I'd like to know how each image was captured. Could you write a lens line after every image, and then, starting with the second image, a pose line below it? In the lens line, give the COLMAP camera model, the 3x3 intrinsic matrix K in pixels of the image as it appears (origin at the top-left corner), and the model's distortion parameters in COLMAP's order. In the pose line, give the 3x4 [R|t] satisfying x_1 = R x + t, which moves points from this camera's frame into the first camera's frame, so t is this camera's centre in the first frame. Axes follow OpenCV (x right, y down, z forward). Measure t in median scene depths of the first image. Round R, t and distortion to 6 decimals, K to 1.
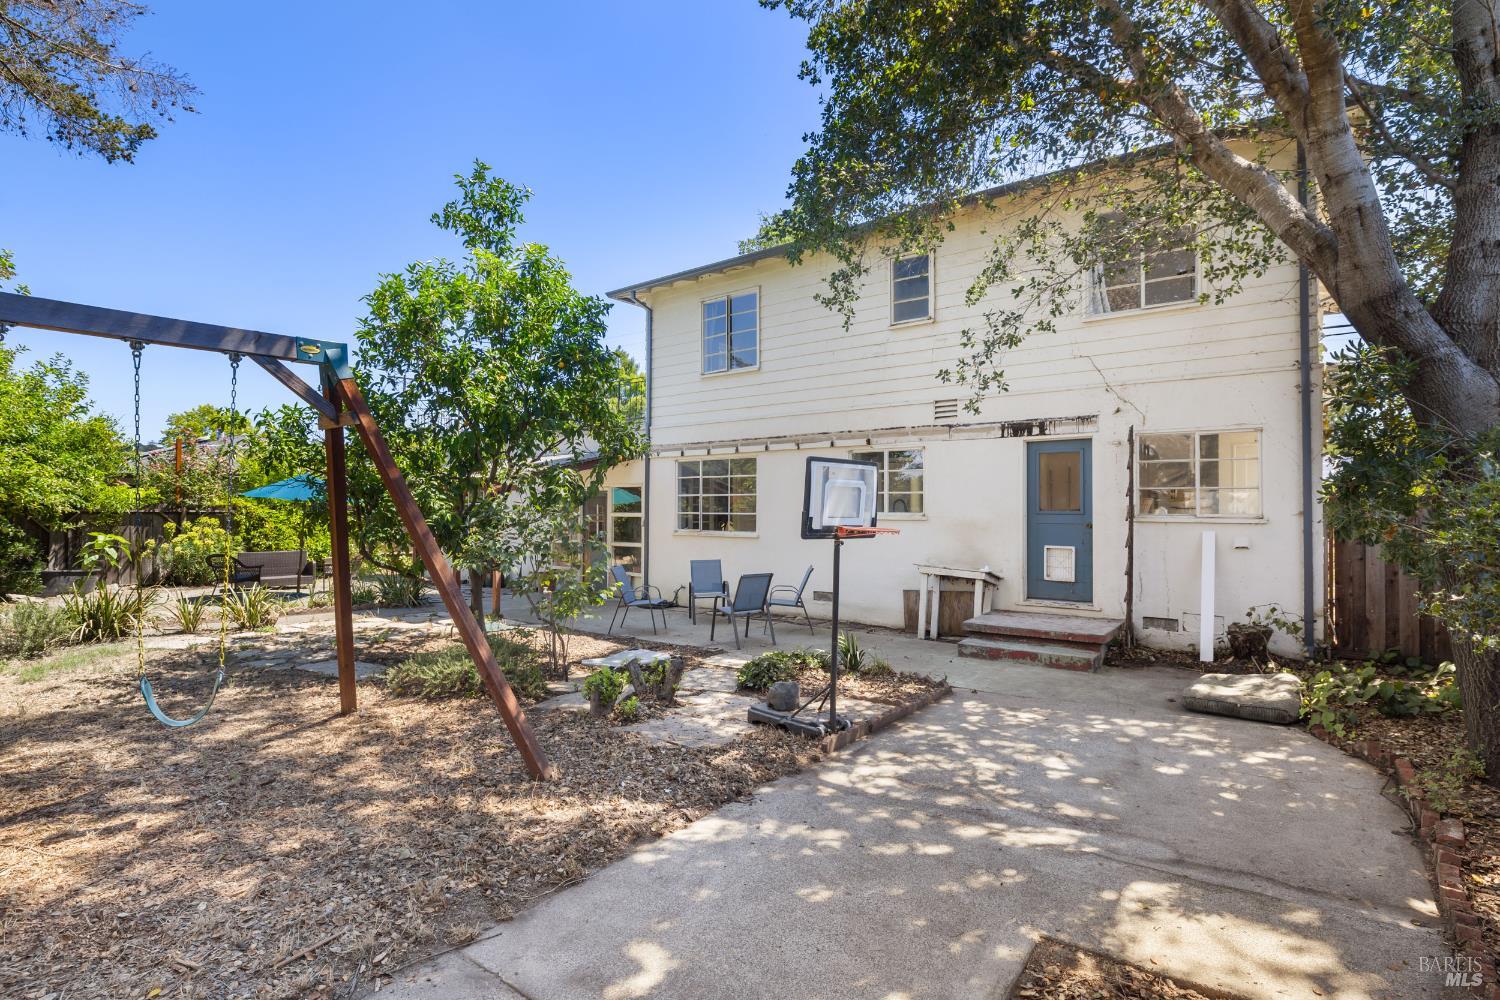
lens RADIAL K [[741.7, 0, 750.0], [0, 741.7, 500.0], [0, 0, 1]] dist [0.001776, 0.000174]
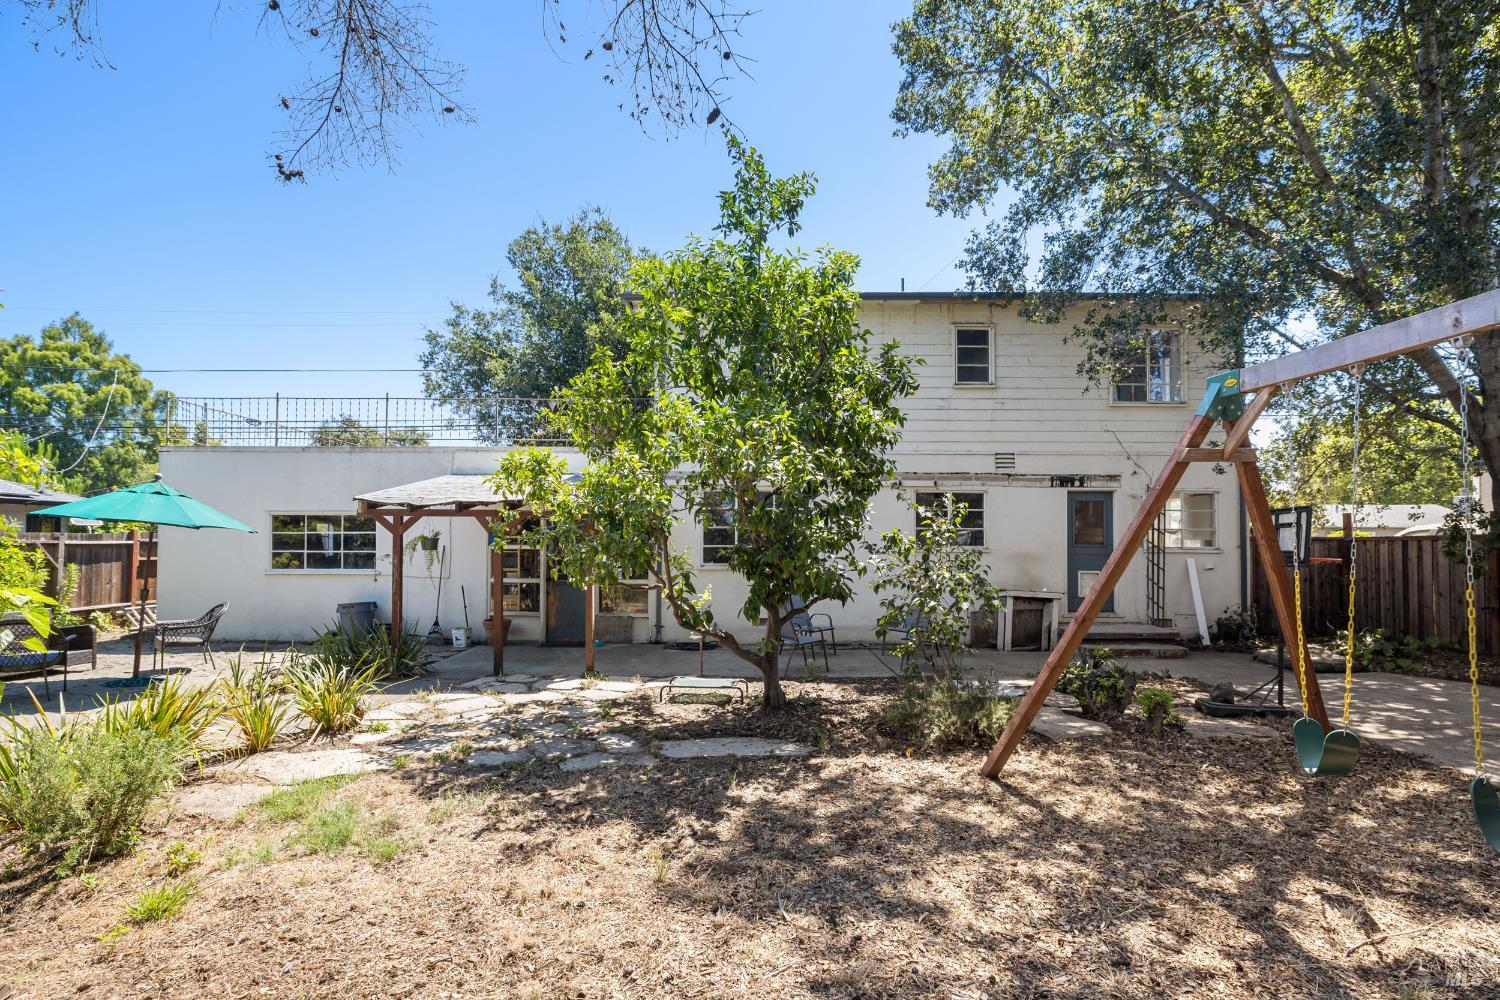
lens RADIAL K [[747.5, 0, 748.9], [0, 747.5, 523.2], [0, 0, 1]] dist [0.002930, 0.000400]
pose [[0.780490, 0.018436, 0.624897, -0.865427], [-0.009611, 0.999801, -0.017493, 0.005361], [-0.625095, 0.007647, 0.780511, 0.321302]]
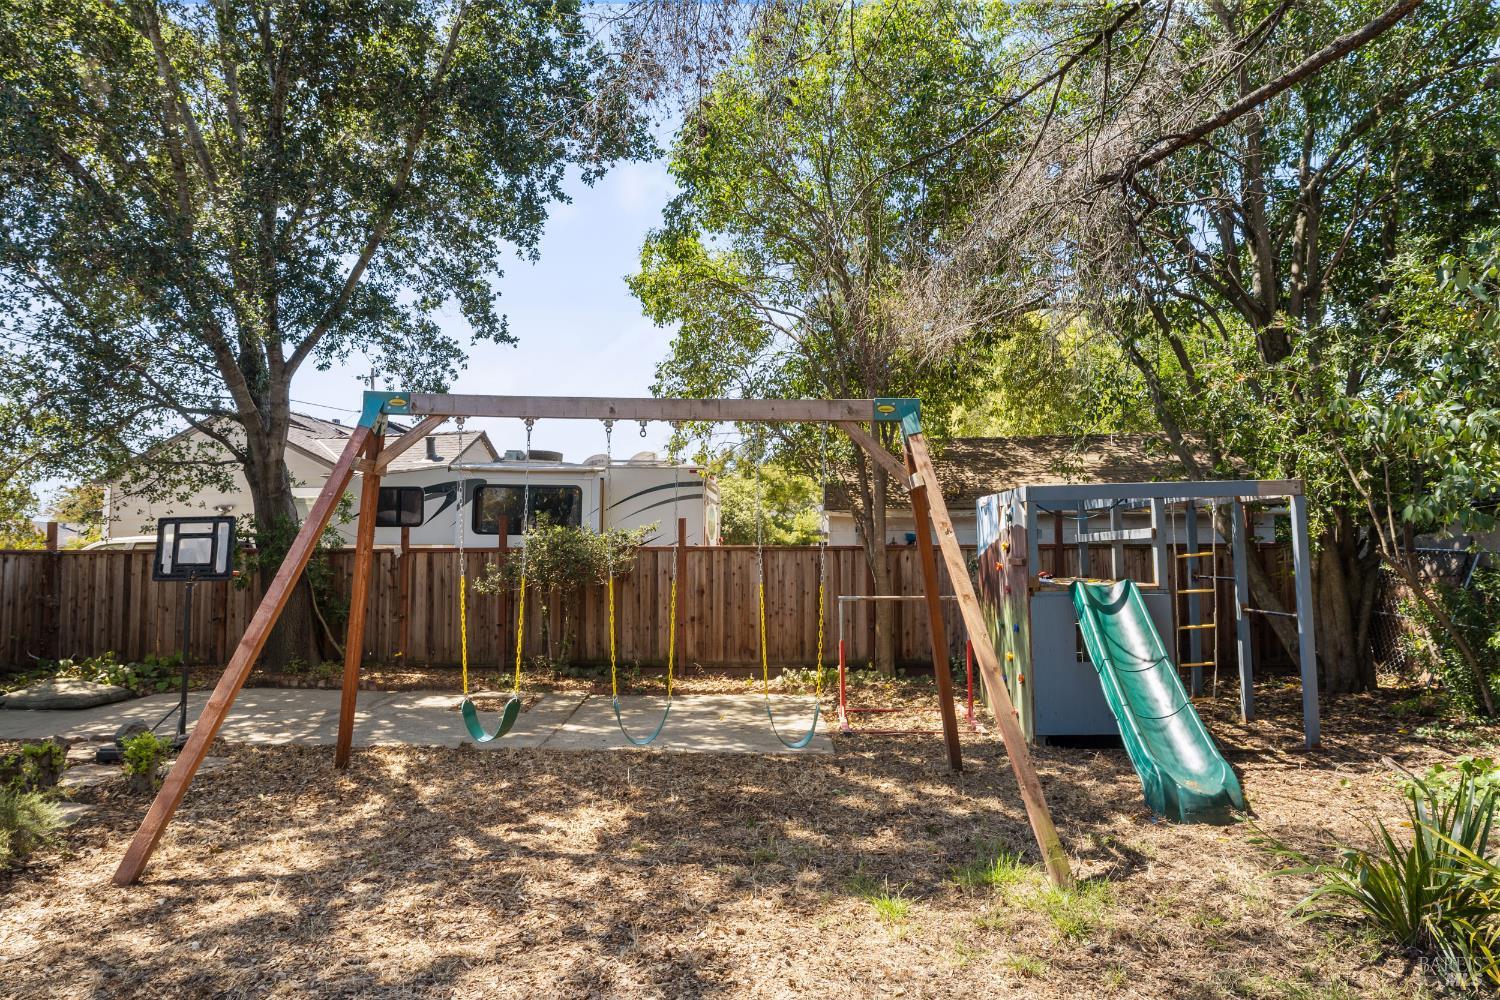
lens RADIAL K [[946.6, 0, 750.0], [0, 946.6, 500.0], [0, 0, 1]] dist [-0.004616, -0.001702]
pose [[-0.637123, 0.055042, 0.768795, -0.976659], [-0.002108, 0.997319, -0.073151, 0.017338], [-0.770760, -0.048227, -0.635298, 0.734367]]
